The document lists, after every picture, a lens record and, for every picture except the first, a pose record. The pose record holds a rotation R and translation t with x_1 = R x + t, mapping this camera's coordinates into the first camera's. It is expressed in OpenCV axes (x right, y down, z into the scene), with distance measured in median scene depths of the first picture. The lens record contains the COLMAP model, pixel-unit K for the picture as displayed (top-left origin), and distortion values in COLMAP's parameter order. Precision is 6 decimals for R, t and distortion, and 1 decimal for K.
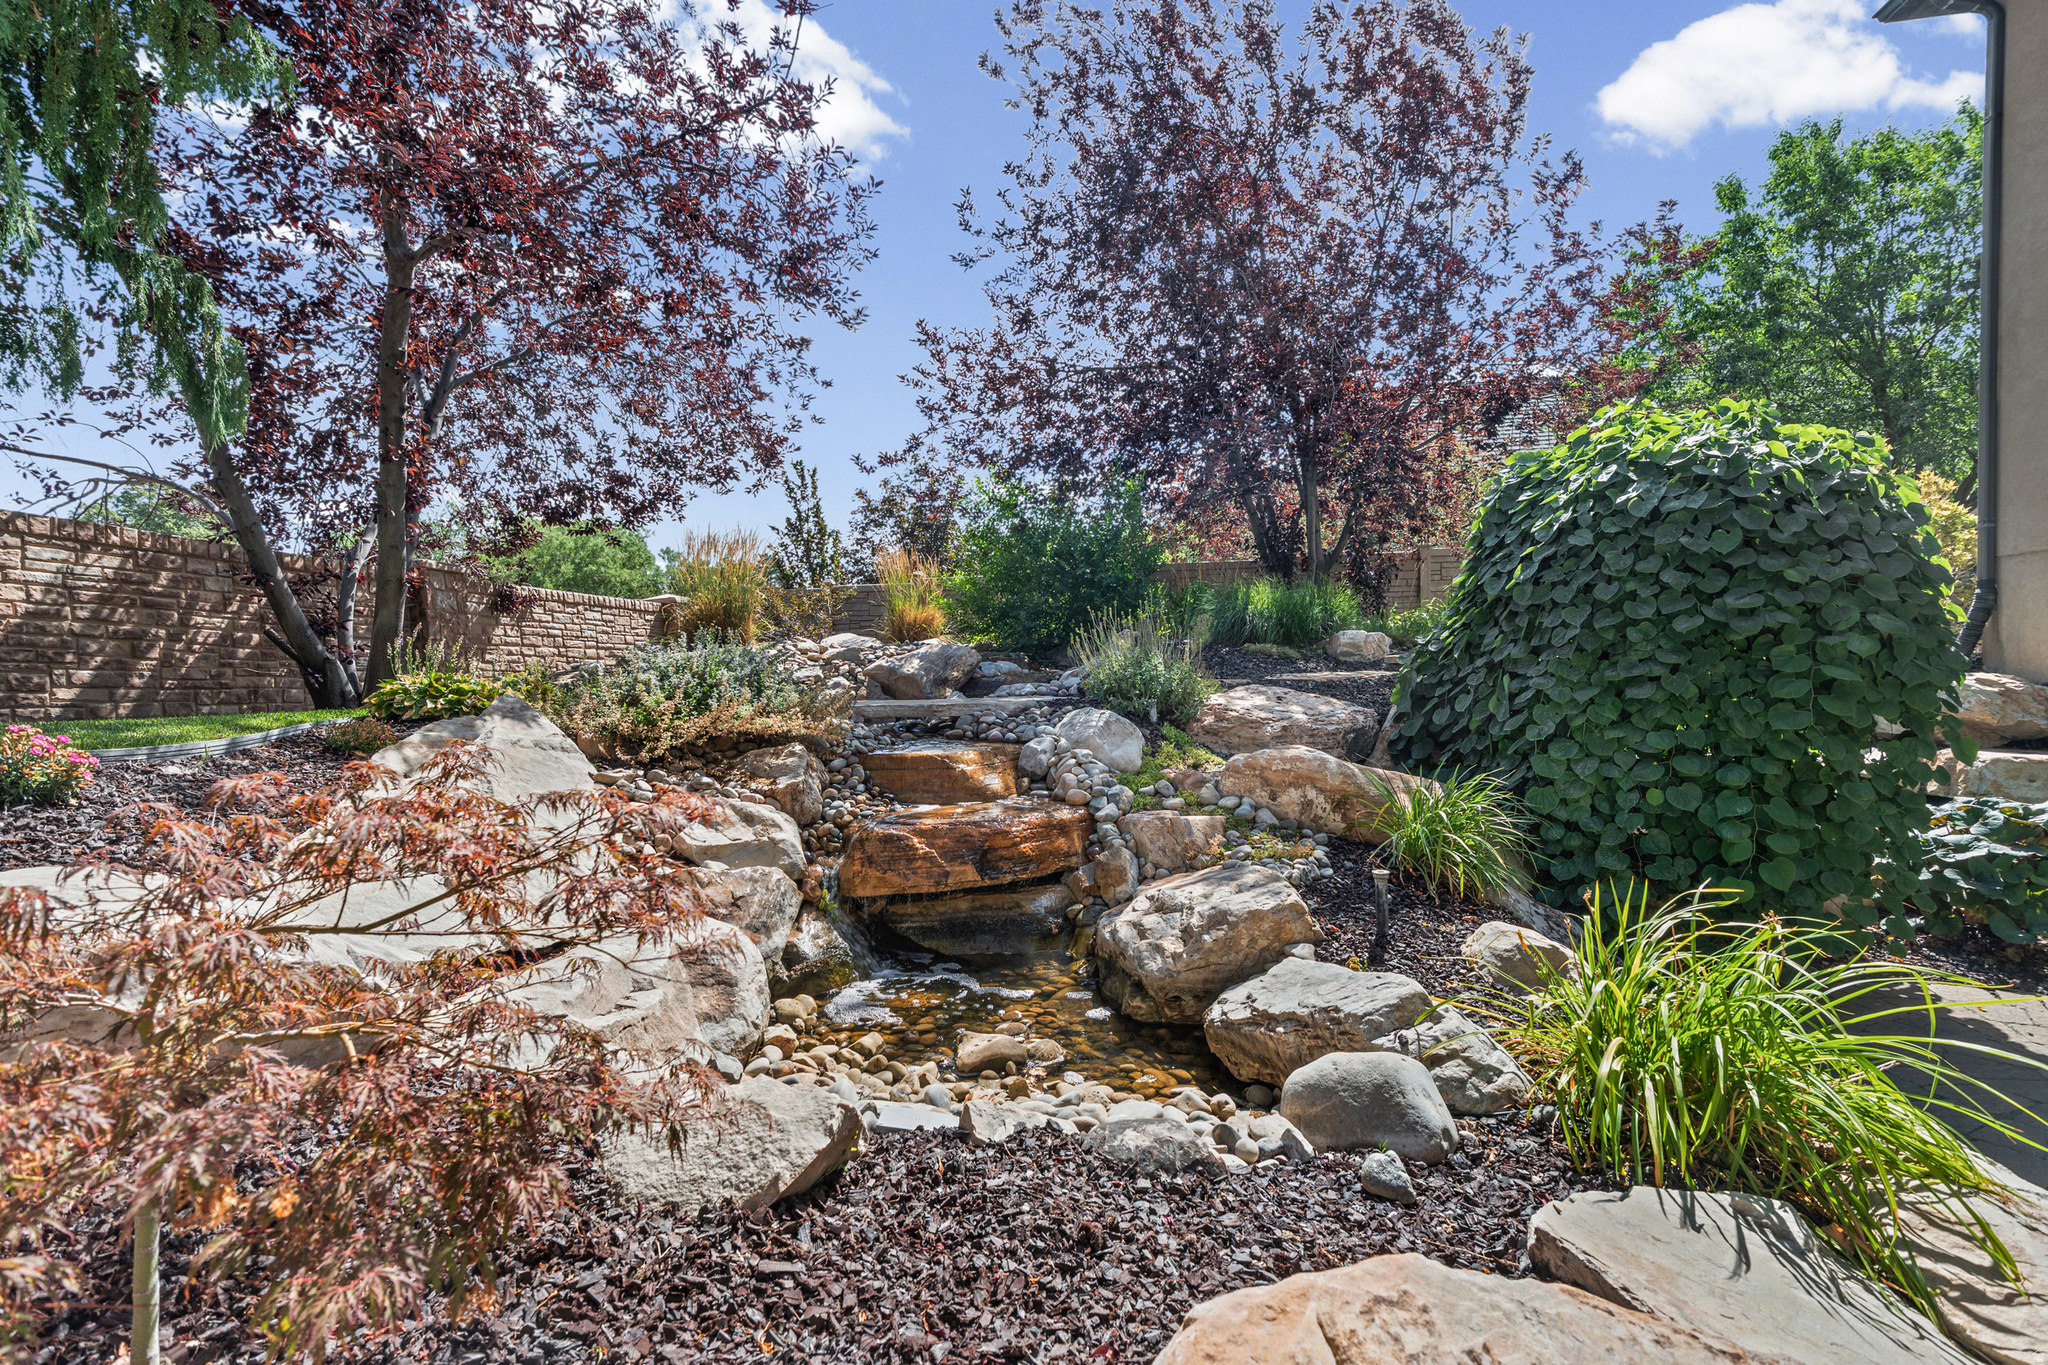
lens RADIAL K [[945.2, 0, 1019.4], [0, 945.2, 664.0], [0, 0, 1]] dist [0.000339, -0.001376]
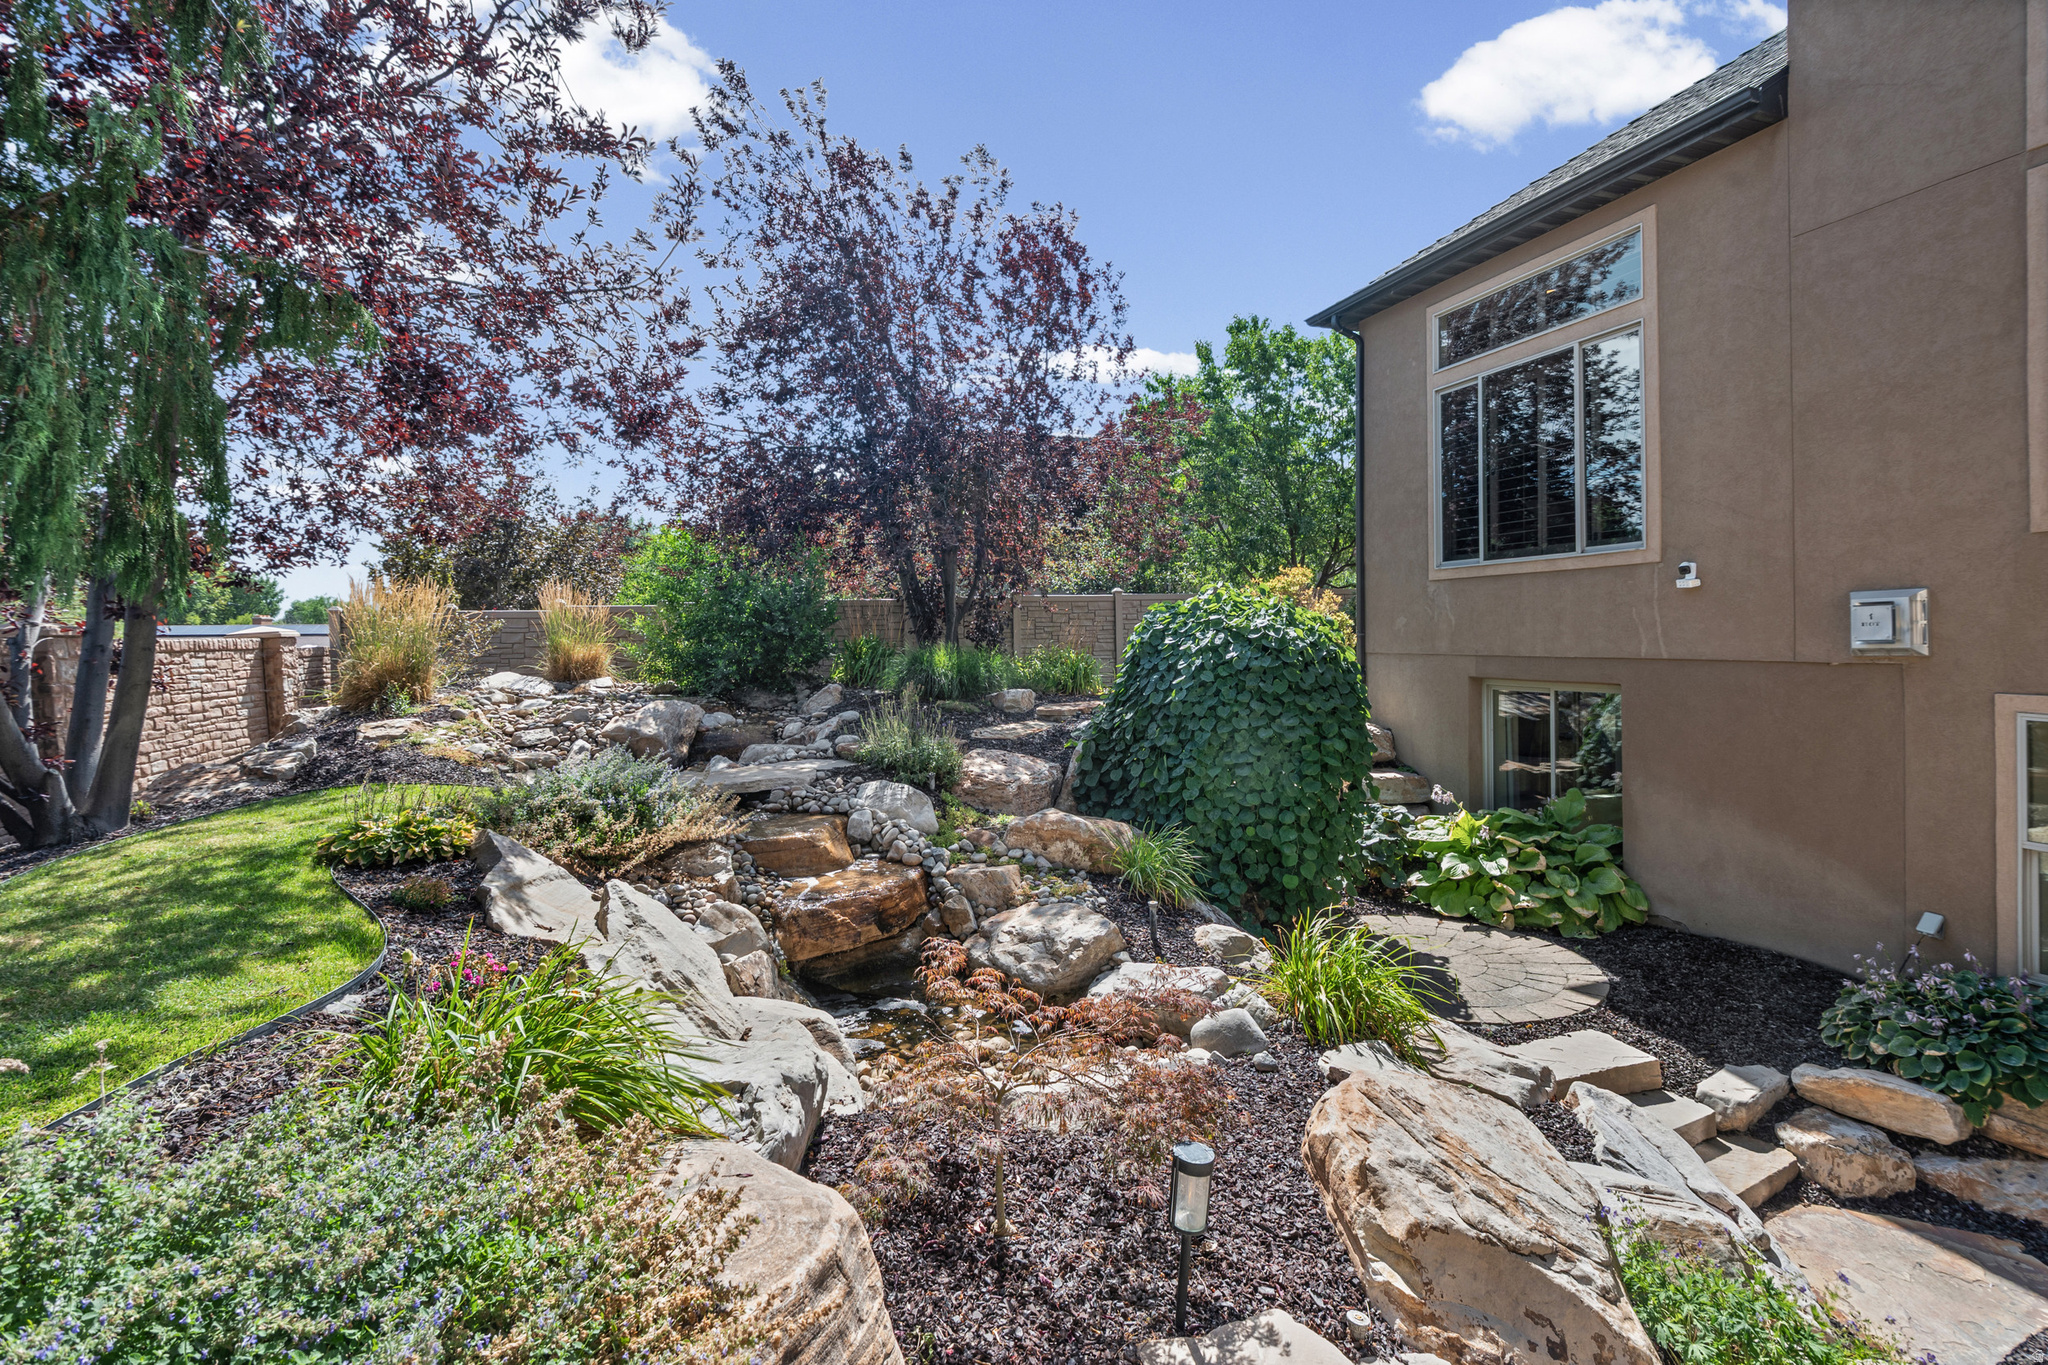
lens RADIAL K [[900.5, 0, 1018.6], [0, 900.5, 619.8], [0, 0, 1]] dist [0.003328, -0.000296]
pose [[0.889024, 0.013904, 0.457649, -0.444514], [0.000378, 0.999516, -0.031102, -0.184074], [-0.457860, 0.027824, 0.888589, -0.280629]]
